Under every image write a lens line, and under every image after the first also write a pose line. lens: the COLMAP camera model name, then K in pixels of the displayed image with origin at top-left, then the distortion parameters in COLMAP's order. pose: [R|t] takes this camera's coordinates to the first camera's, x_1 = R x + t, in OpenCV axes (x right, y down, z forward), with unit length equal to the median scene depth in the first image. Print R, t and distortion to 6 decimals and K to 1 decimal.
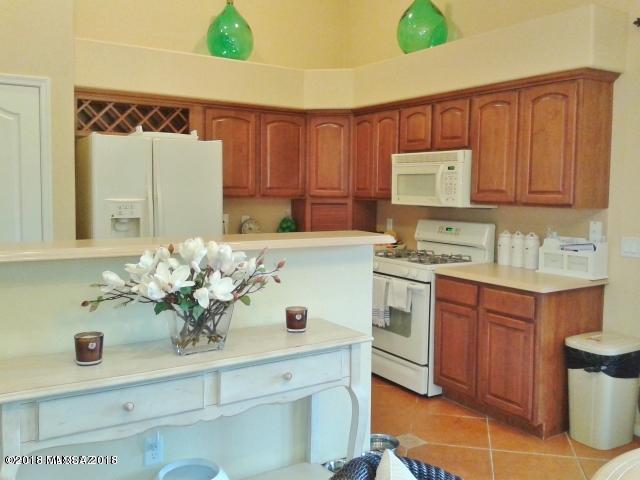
lens RADIAL K [[593.6, 0, 339.1], [0, 593.6, 223.7], [0, 0, 1]] dist [0.110069, -0.260262]
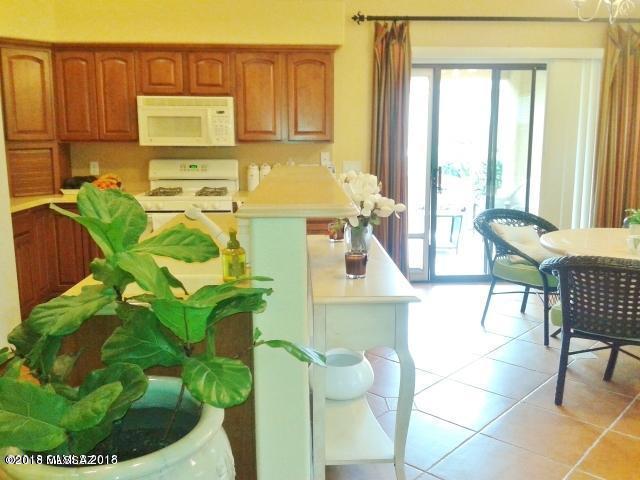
lens RADIAL K [[611.4, 0, 341.8], [0, 611.4, 216.9], [0, 0, 1]] dist [0.112853, -0.280106]
pose [[0.506386, -0.134333, 0.851779, -0.724775], [0.059910, 0.990885, 0.120655, -0.021395], [-0.860223, -0.010068, 0.509818, 0.178578]]
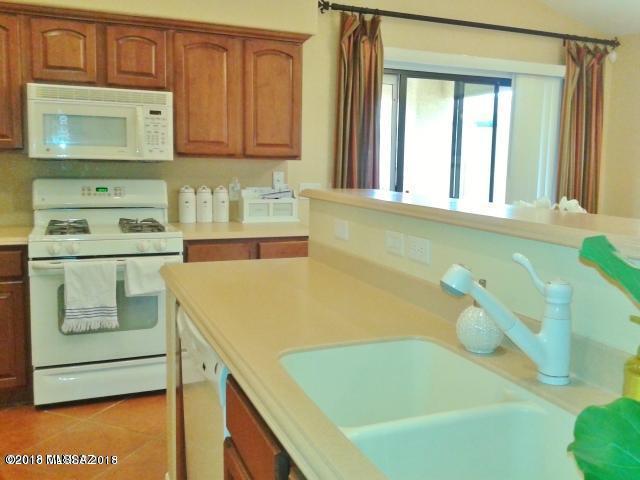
lens RADIAL K [[593.6, 0, 339.1], [0, 593.6, 223.7], [0, 0, 1]] dist [0.110069, -0.260262]
pose [[0.177923, -0.115800, 0.977207, -0.577164], [0.040781, 0.993066, 0.110254, -0.021735], [-0.983199, 0.020235, 0.181411, 0.591013]]
